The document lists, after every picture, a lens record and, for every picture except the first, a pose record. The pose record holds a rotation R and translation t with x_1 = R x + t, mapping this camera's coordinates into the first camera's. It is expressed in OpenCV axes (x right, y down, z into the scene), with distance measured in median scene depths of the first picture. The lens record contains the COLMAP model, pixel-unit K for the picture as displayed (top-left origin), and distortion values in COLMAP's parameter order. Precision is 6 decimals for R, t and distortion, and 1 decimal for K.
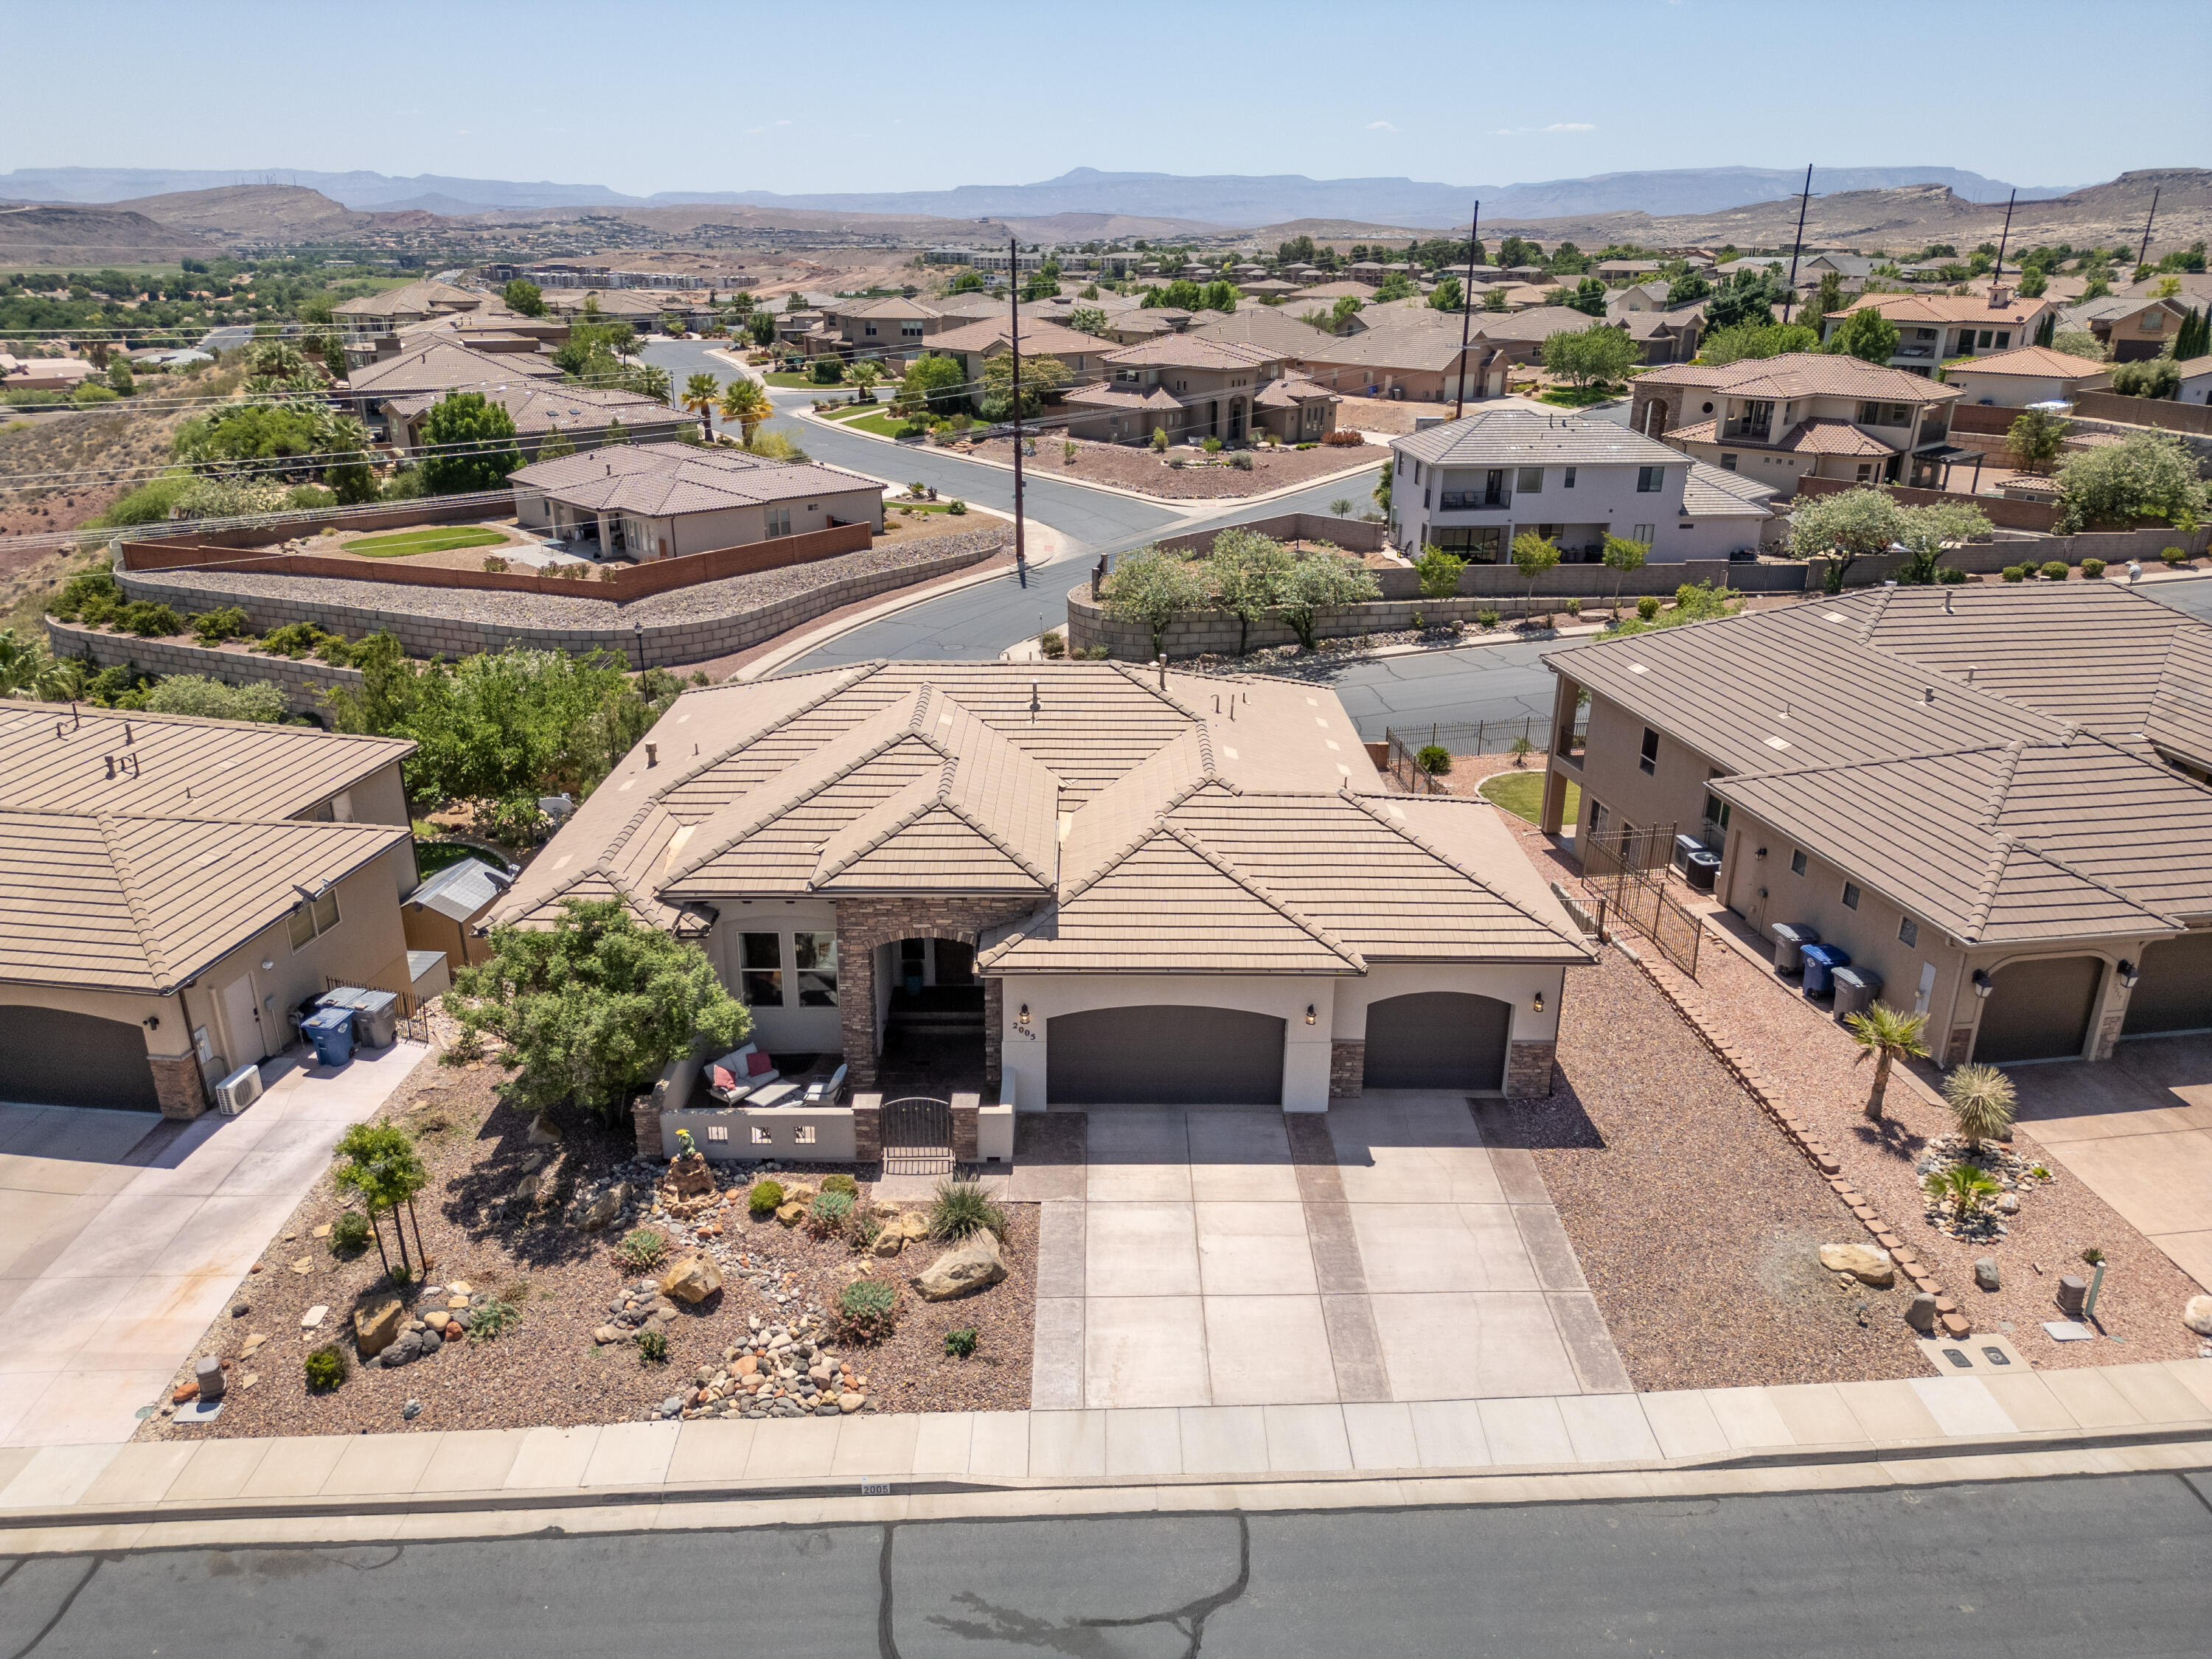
lens RADIAL K [[1554.4, 0, 1109.1], [0, 1554.4, 818.8], [0, 0, 1]] dist [0.073876, -0.070365]
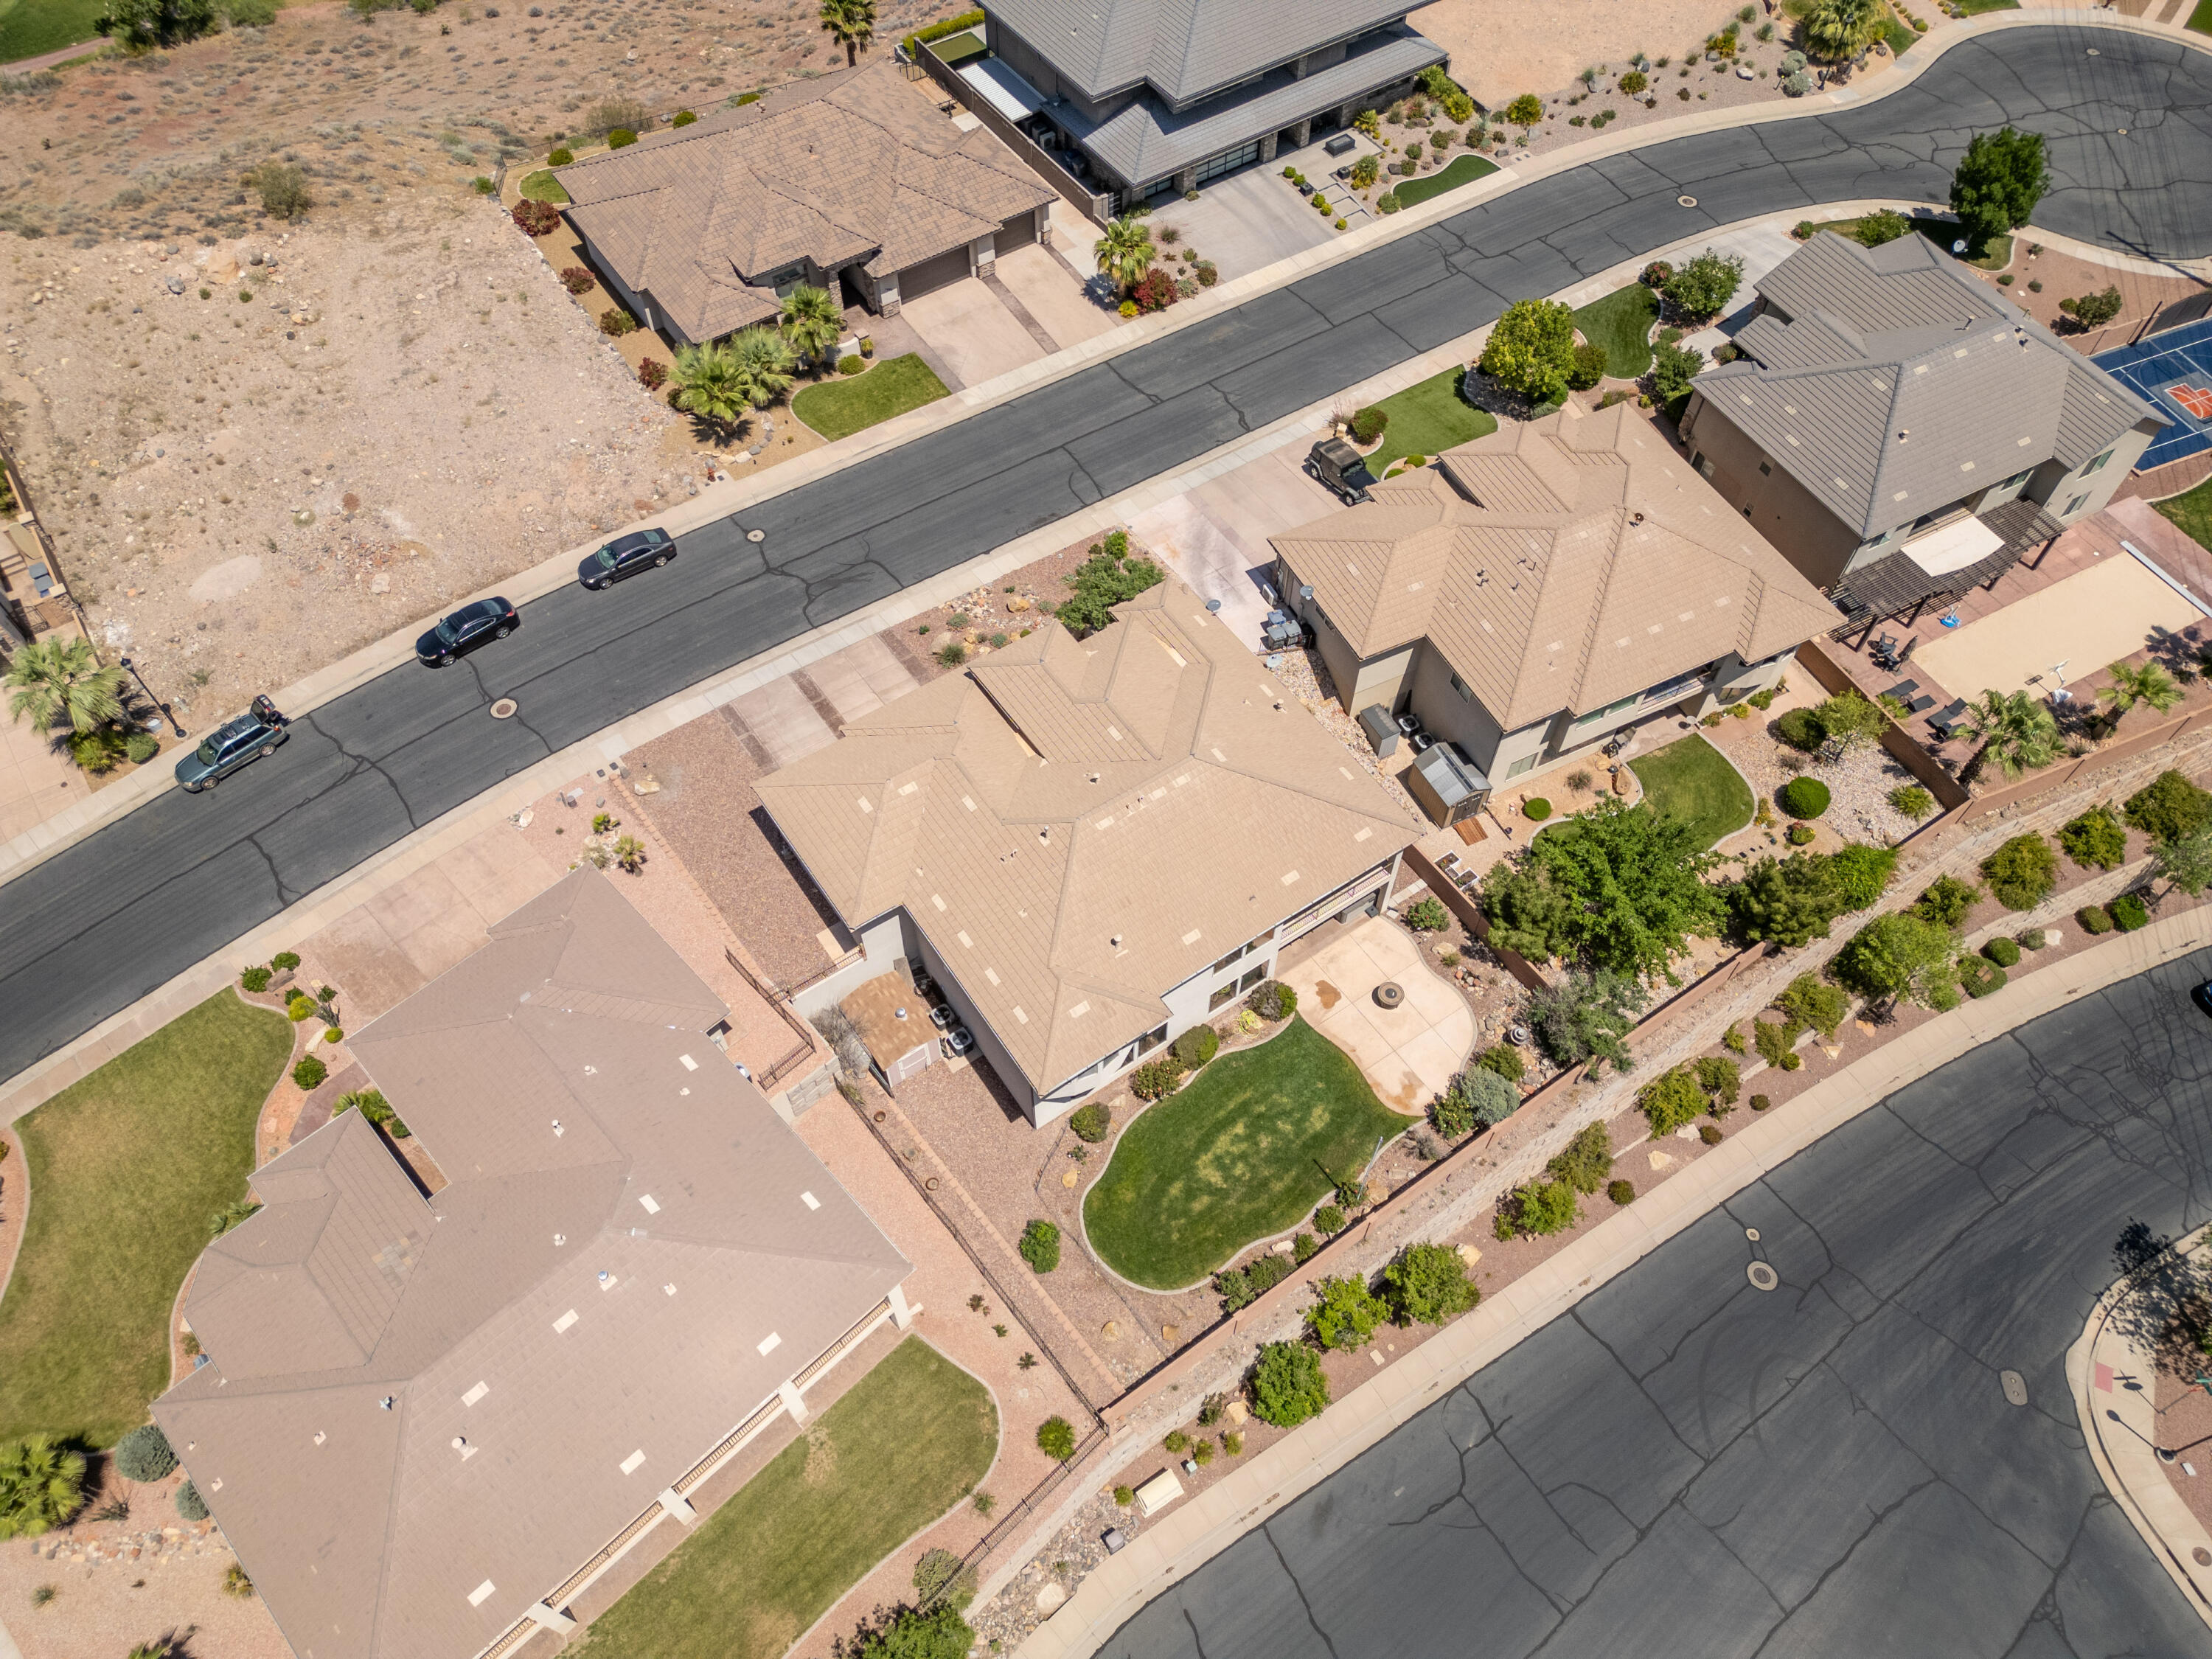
lens RADIAL K [[1554.4, 0, 1111.7], [0, 1554.4, 822.4], [0, 0, 1]] dist [0.073876, -0.070365]
pose [[-0.830709, 0.450461, -0.327119, 0.443010], [-0.208073, 0.293783, 0.932951, -1.430009], [0.516360, 0.843075, -0.150319, 1.151351]]
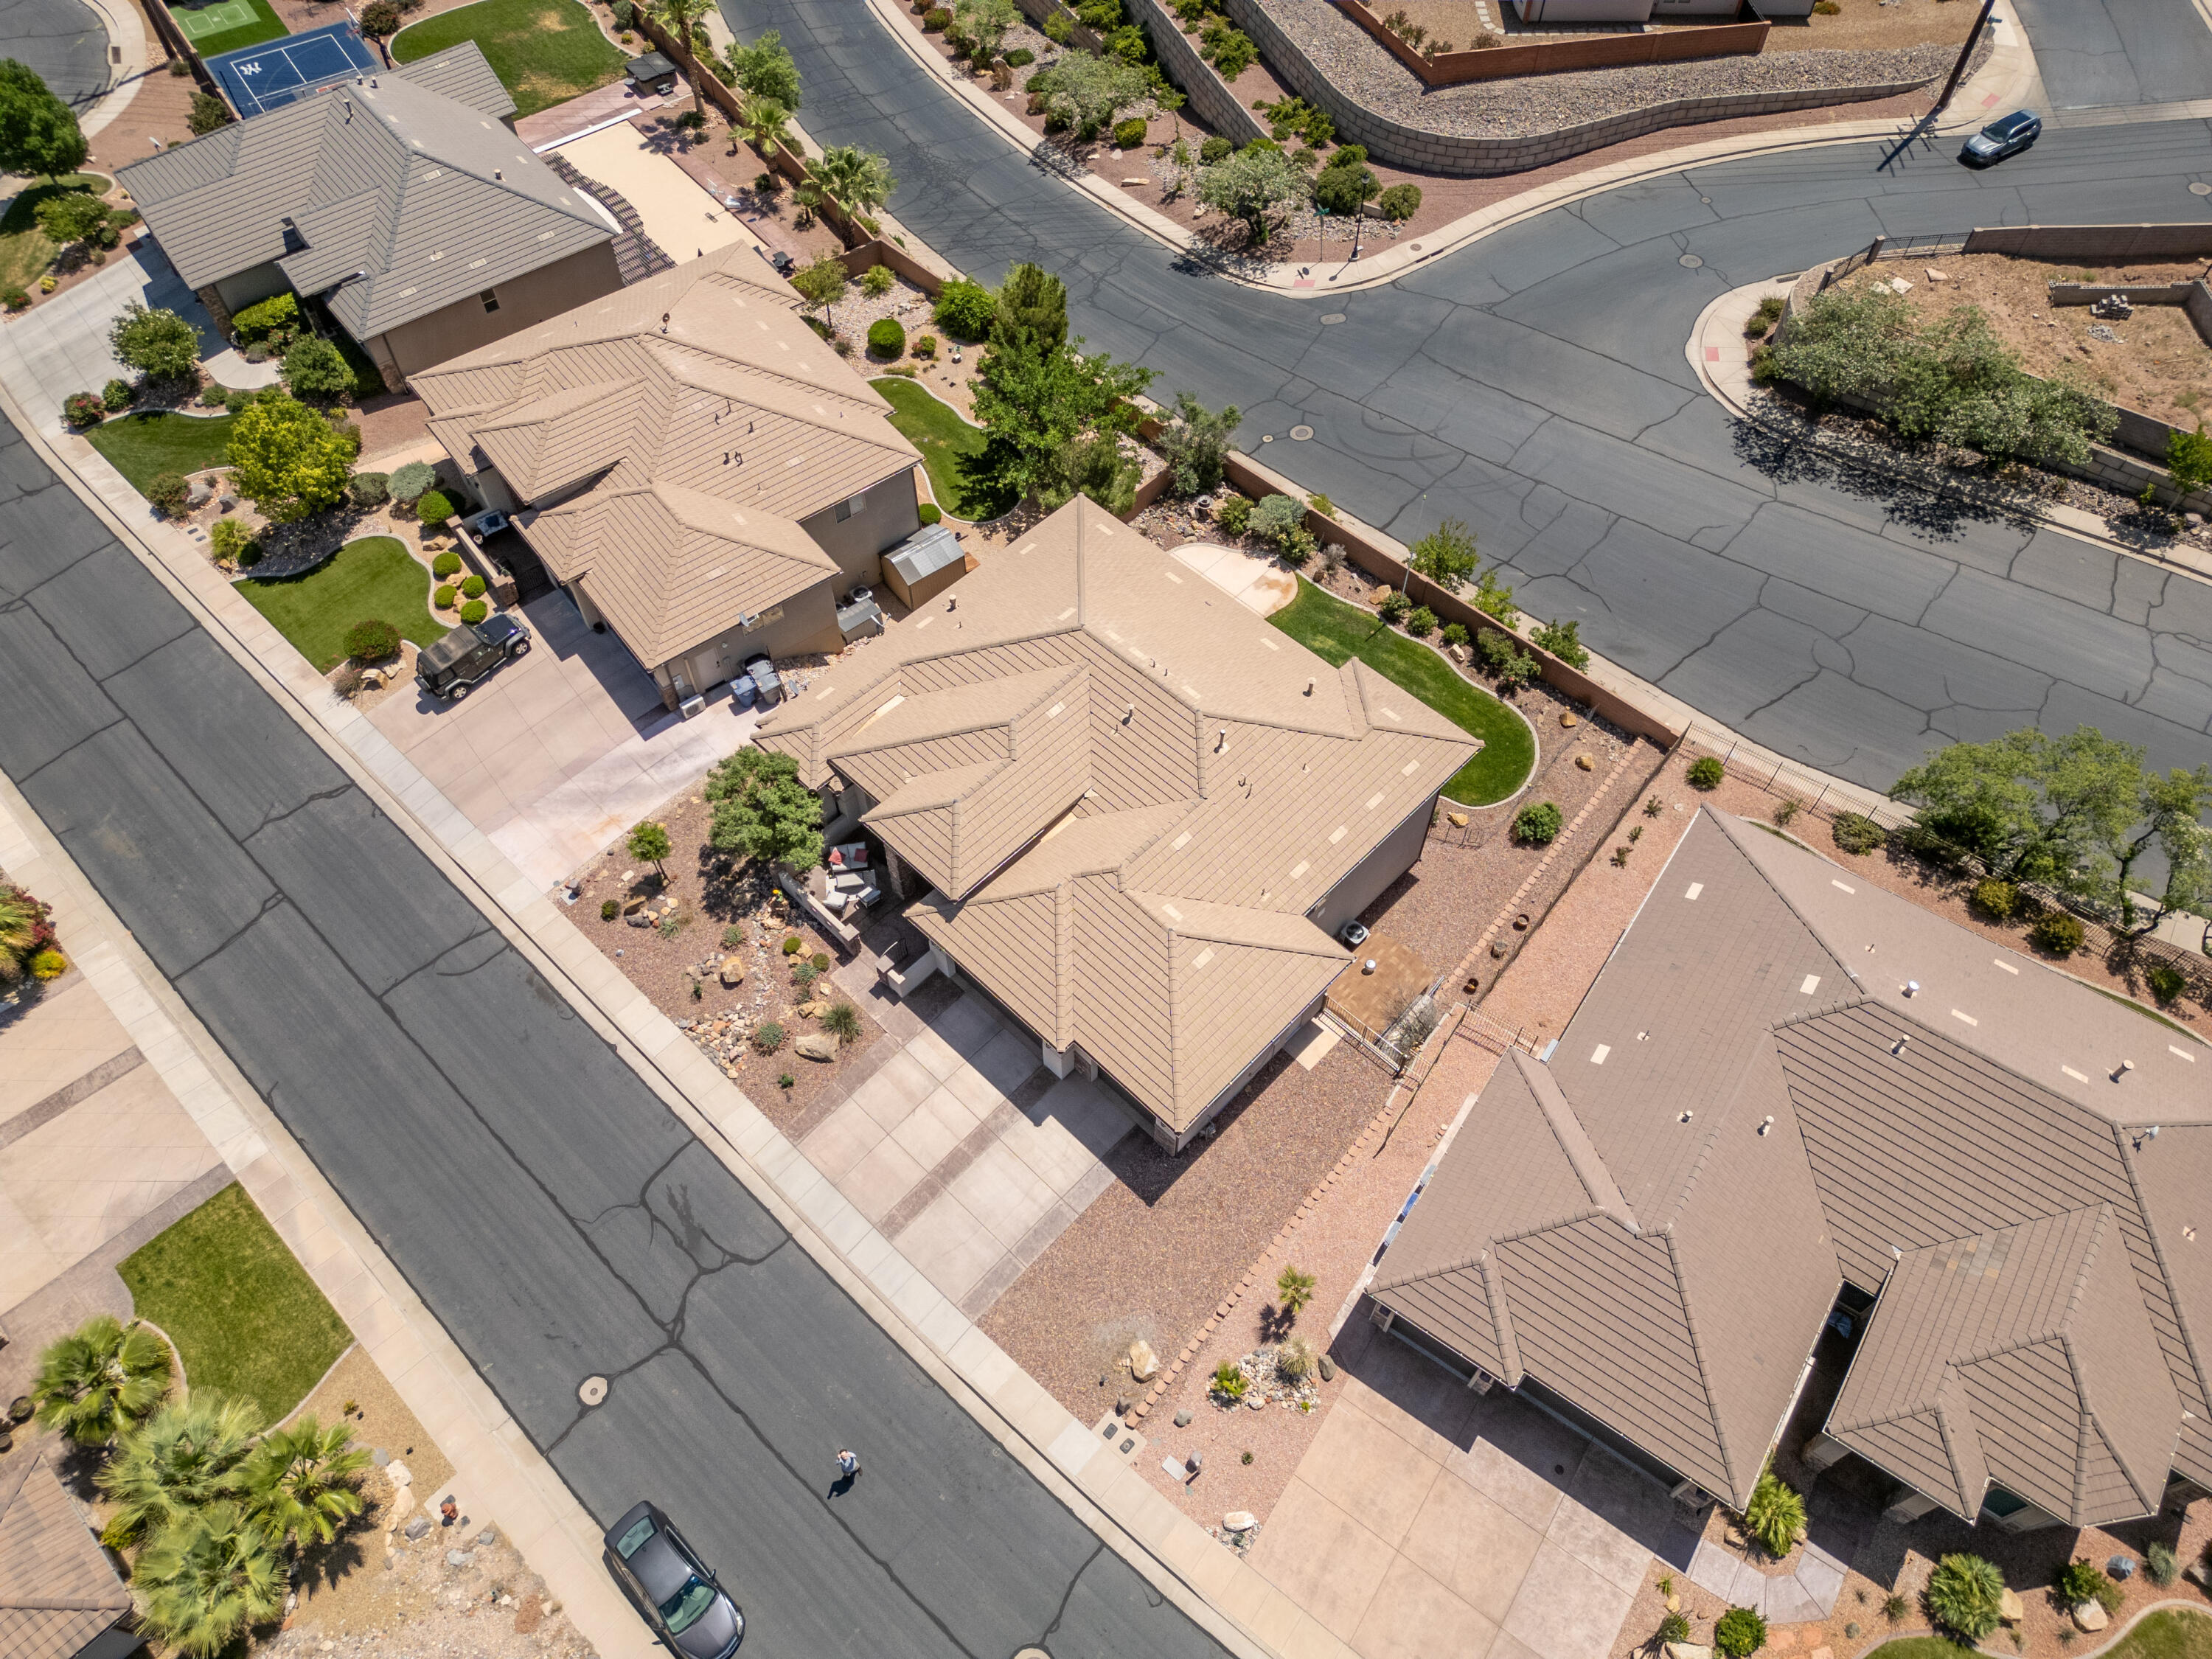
lens RADIAL K [[1554.4, 0, 1105.5], [0, 1554.4, 823.5], [0, 0, 1]] dist [0.073876, -0.070365]
pose [[0.709717, 0.574399, -0.407882, 0.510824], [-0.247484, 0.745359, 0.619025, -0.781681], [0.659586, -0.338388, 0.671148, -0.002505]]
